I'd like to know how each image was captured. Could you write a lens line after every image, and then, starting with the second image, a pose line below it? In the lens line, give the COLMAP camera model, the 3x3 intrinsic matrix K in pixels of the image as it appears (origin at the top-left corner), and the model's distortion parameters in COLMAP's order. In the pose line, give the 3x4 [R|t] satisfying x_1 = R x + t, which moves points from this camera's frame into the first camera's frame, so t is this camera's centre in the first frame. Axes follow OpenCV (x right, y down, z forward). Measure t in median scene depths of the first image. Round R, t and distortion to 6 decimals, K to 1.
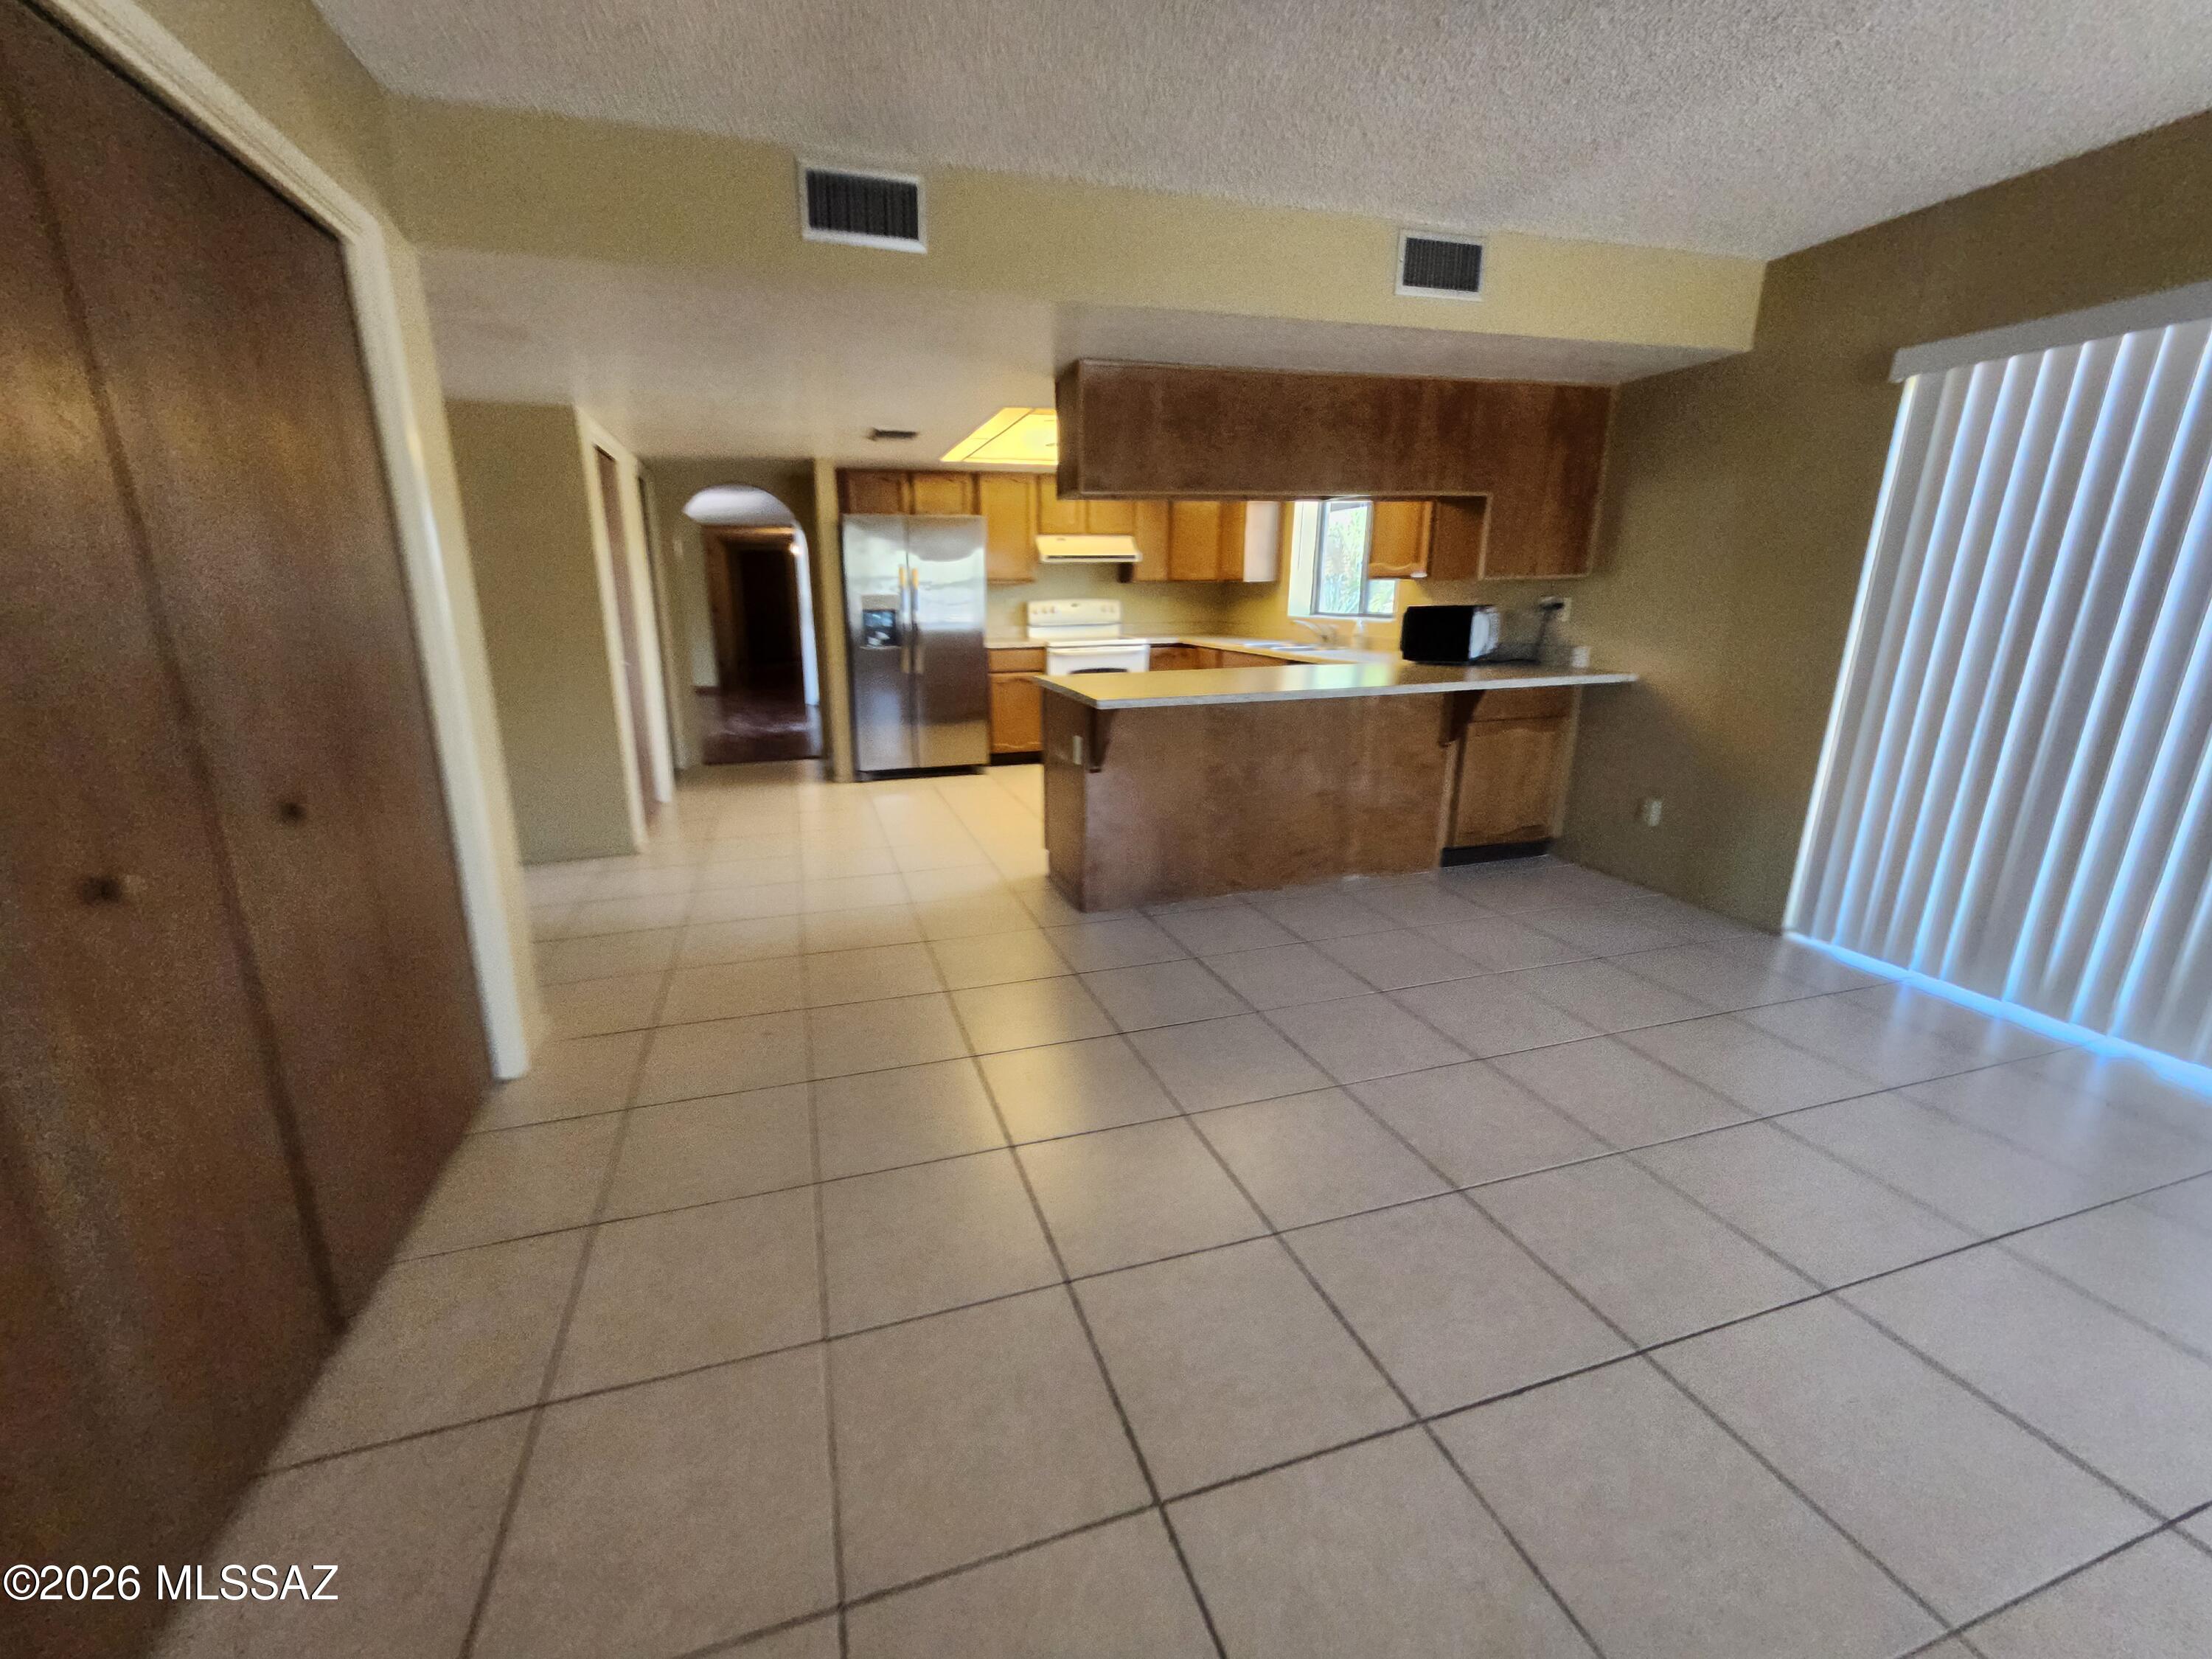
lens RADIAL K [[870.2, 0, 1106.0], [0, 870.2, 829.5], [0, 0, 1]] dist [0.003358, 0.000412]
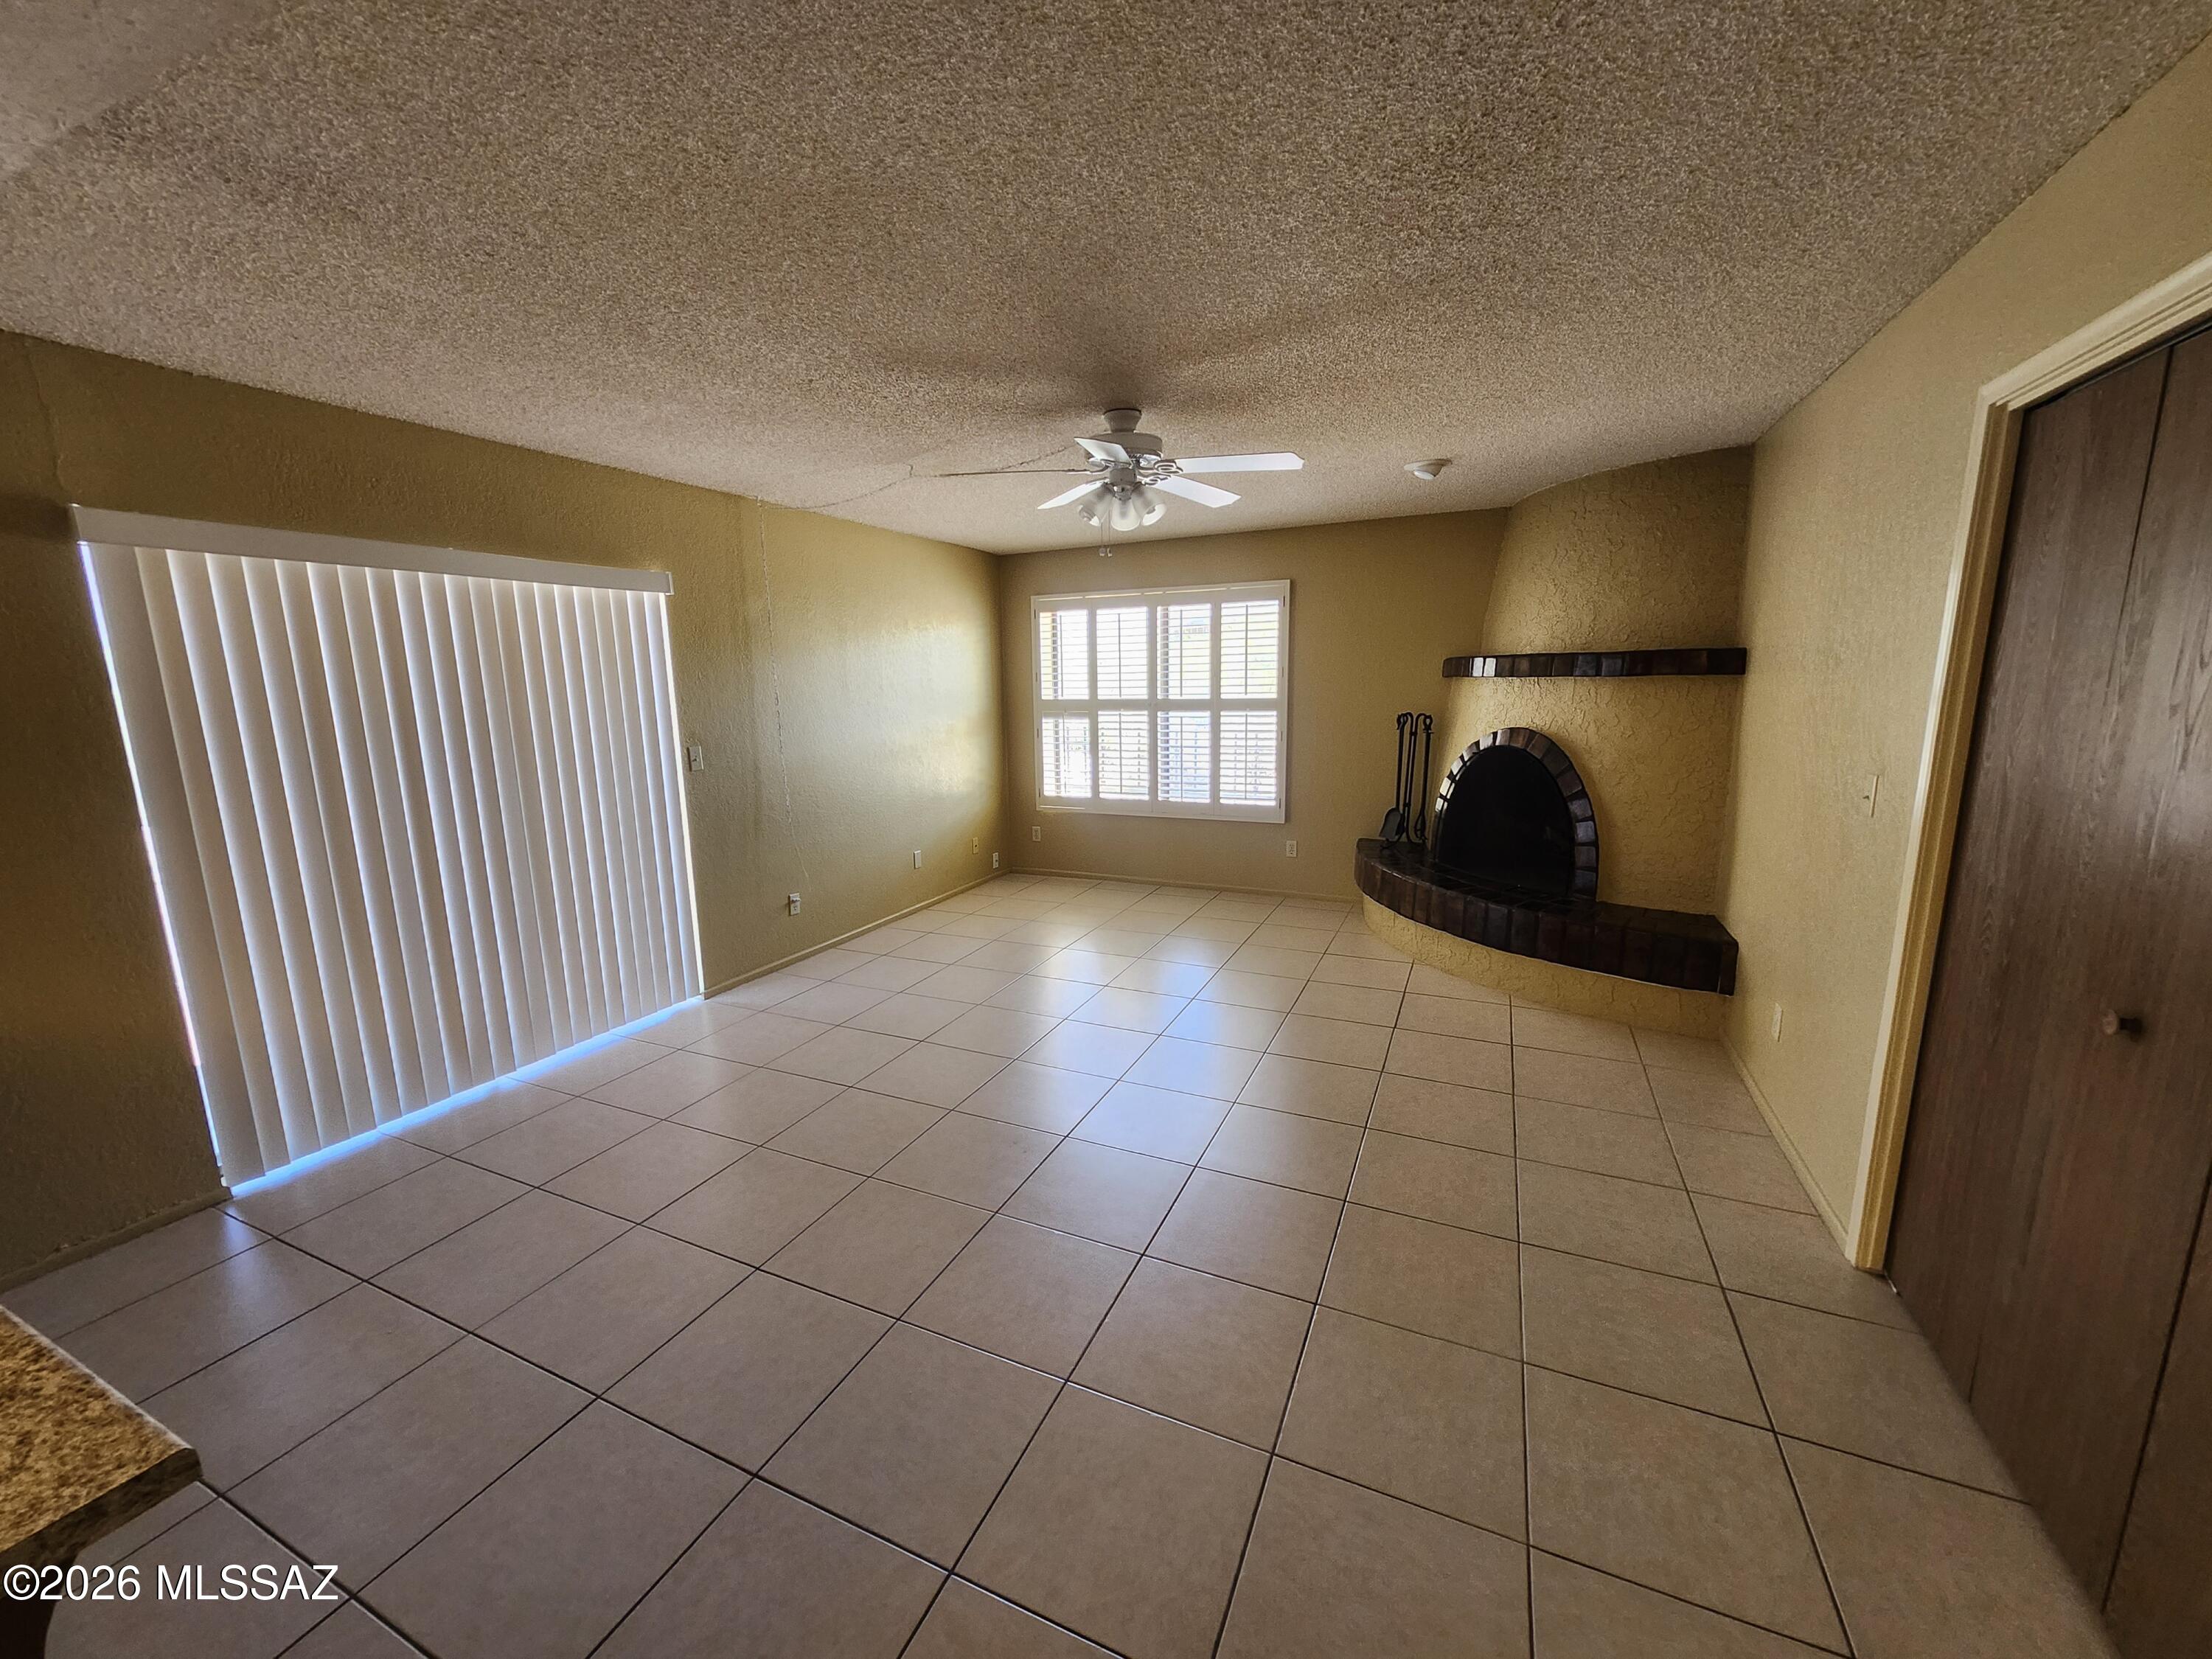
lens RADIAL K [[870.2, 0, 1106.0], [0, 870.2, 829.5], [0, 0, 1]] dist [0.003358, 0.000412]
pose [[-0.724924, -0.115983, 0.678994, -0.157273], [0.192754, 0.912187, 0.361609, -0.160739], [-0.661310, 0.393017, -0.638911, 0.417312]]
